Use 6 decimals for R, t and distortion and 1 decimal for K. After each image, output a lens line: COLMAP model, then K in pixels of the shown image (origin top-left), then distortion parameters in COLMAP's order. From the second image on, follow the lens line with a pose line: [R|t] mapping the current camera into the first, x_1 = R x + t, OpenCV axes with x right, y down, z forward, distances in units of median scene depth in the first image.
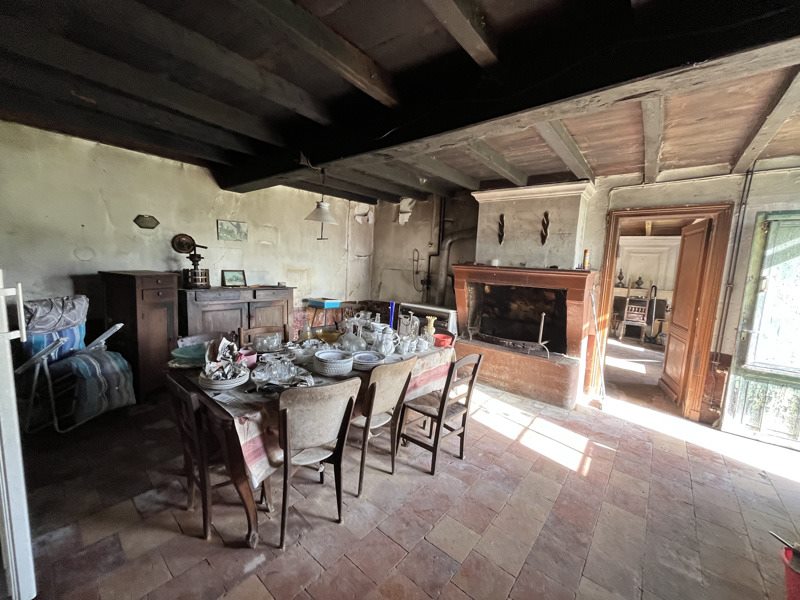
lens RADIAL K [[318.6, 0, 399.7], [0, 318.6, 299.1], [0, 0, 1]] dist [-0.000602, 0.000006]
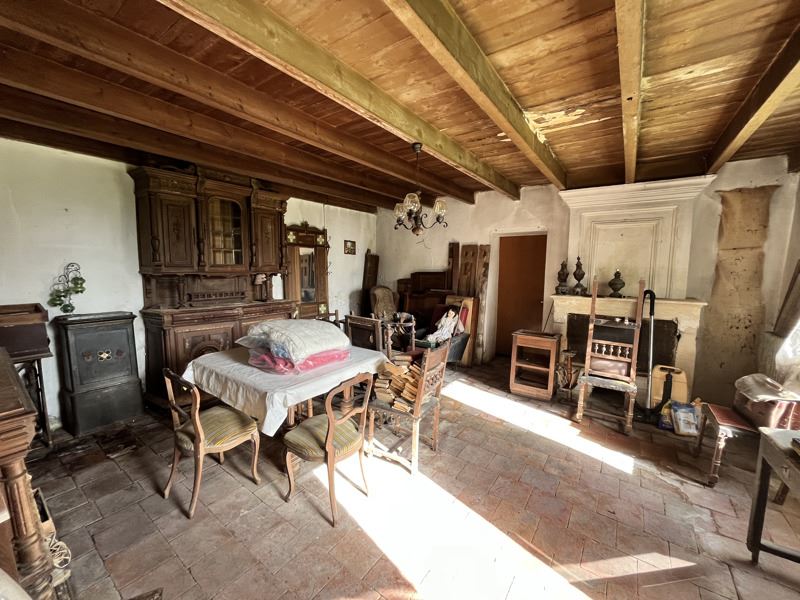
lens RADIAL K [[318.6, 0, 399.6], [0, 318.6, 300.1], [0, 0, 1]] dist [-0.000602, 0.000006]
pose [[0.998280, -0.036032, 0.046256, 0.425937], [0.036464, 0.999299, -0.008528, -0.036915], [-0.045916, 0.010200, 0.998893, 0.565232]]
